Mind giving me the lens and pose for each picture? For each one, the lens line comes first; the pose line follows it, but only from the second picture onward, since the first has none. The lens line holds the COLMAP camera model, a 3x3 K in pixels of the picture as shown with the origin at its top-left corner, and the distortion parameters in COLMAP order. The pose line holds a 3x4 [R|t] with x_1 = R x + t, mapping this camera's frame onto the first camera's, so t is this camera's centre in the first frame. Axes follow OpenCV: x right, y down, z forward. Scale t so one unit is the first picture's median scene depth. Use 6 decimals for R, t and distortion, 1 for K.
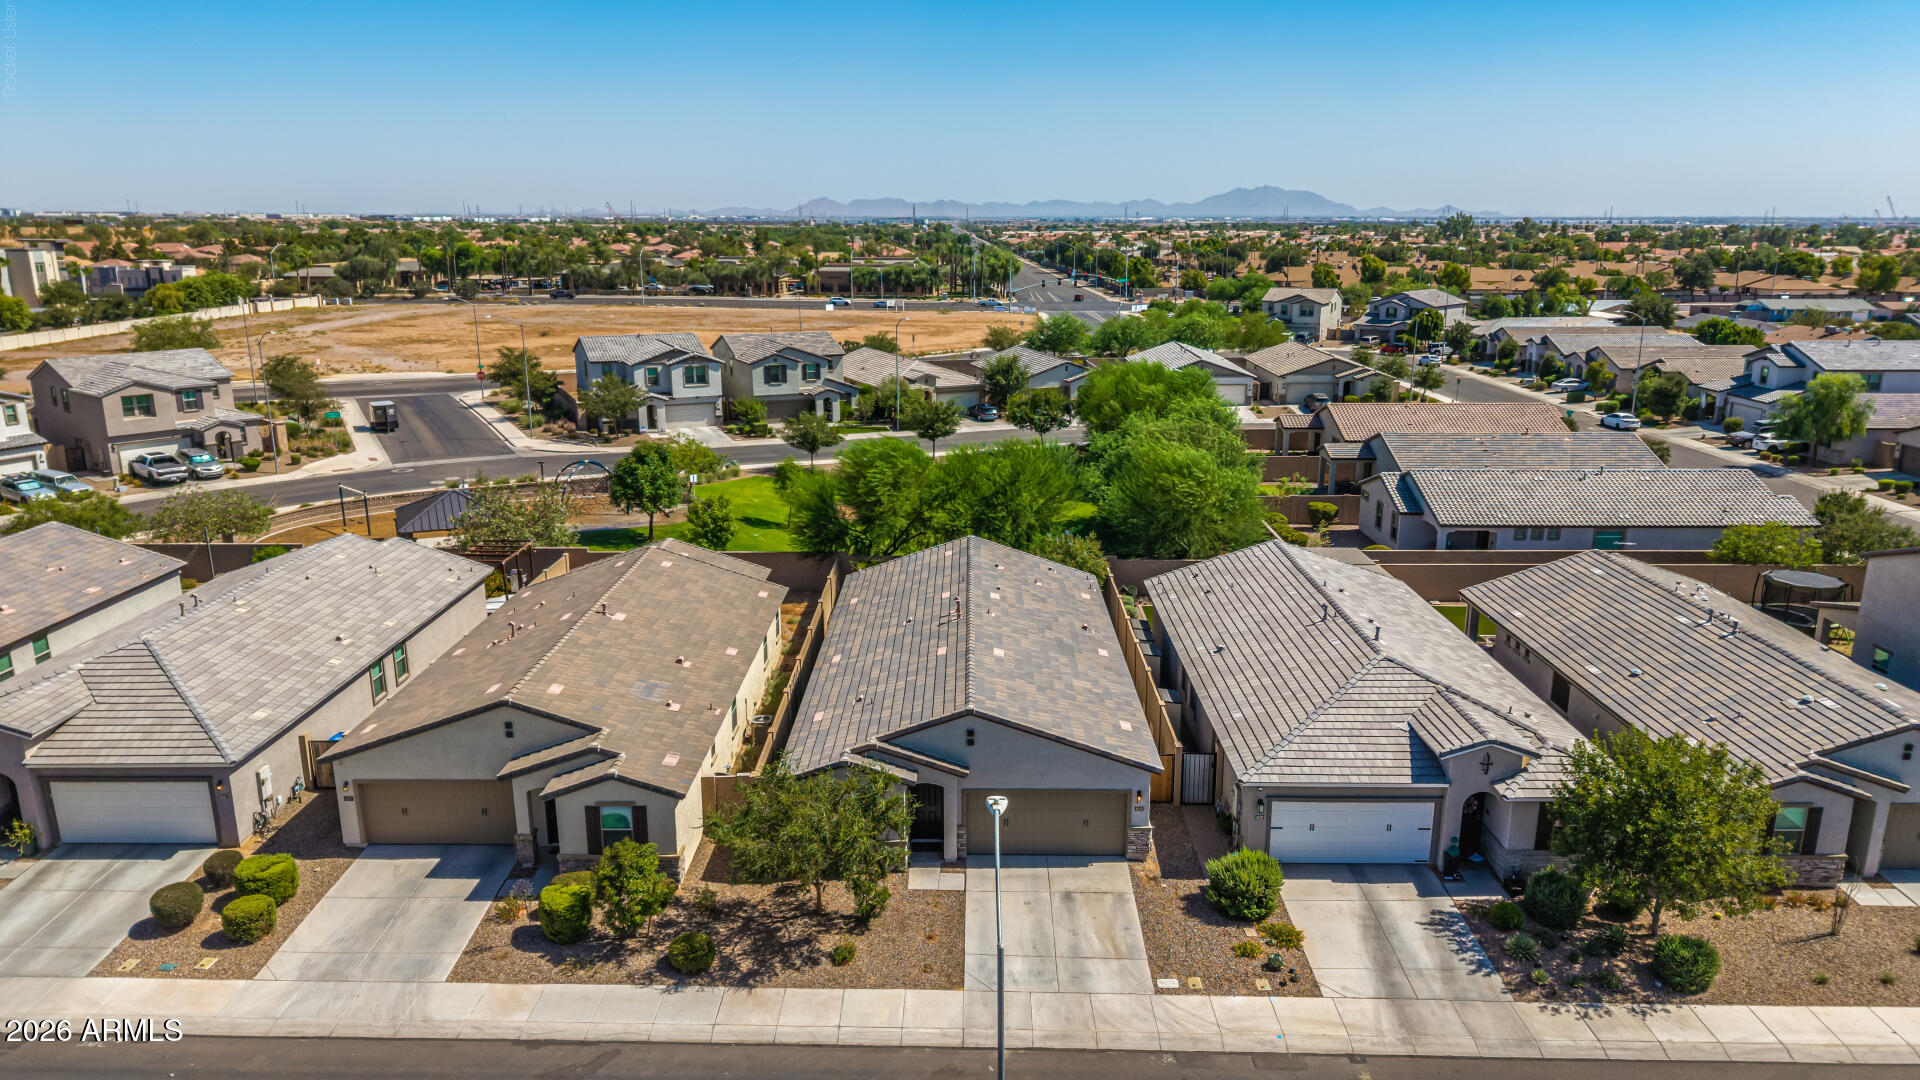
lens RADIAL K [[1283.2, 0, 961.6], [0, 1283.2, 539.4], [0, 0, 1]] dist [0.027700, -0.032311]
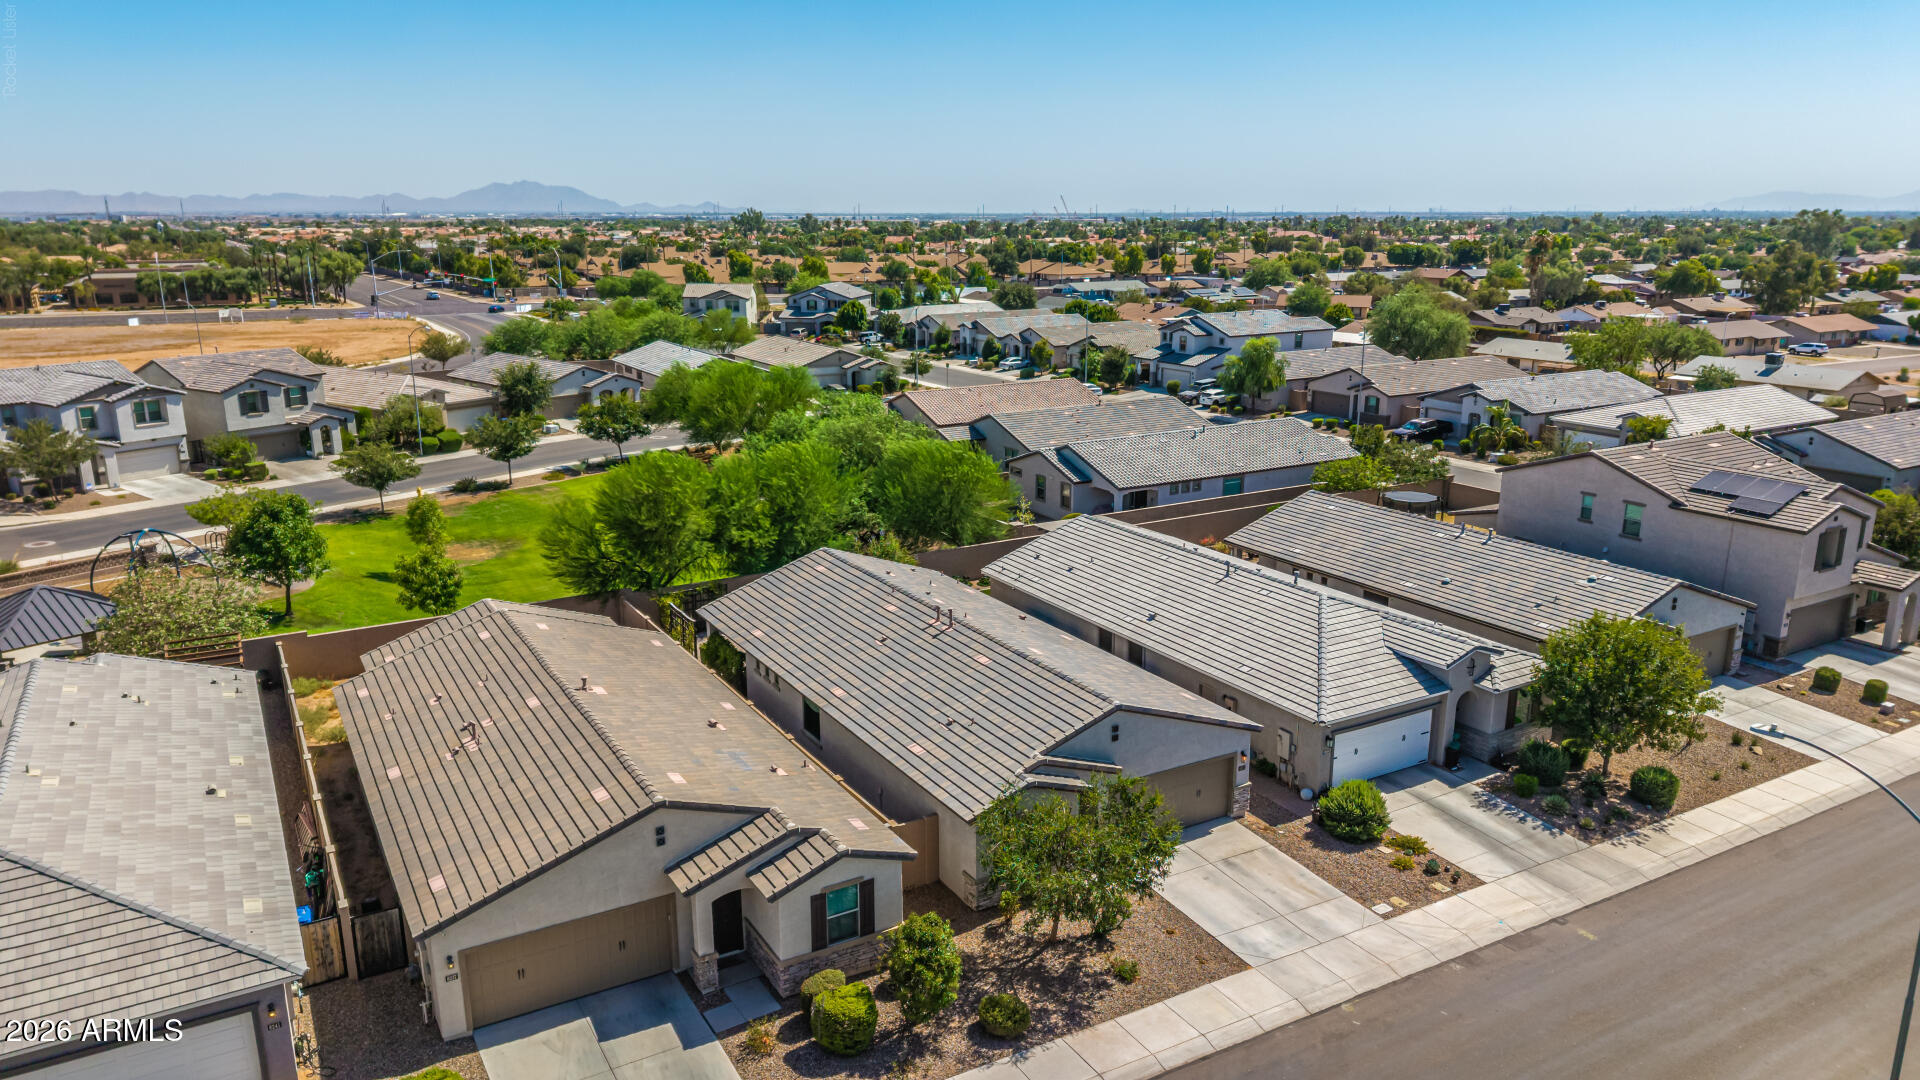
lens RADIAL K [[1290.6, 0, 960.0], [0, 1290.6, 540.0], [0, 0, 1]] dist [0.025555, -0.025421]
pose [[0.860096, -0.127032, 0.494062, -0.240906], [0.126064, 0.991389, 0.035442, -0.018928], [-0.494310, 0.031800, 0.868704, 0.076452]]
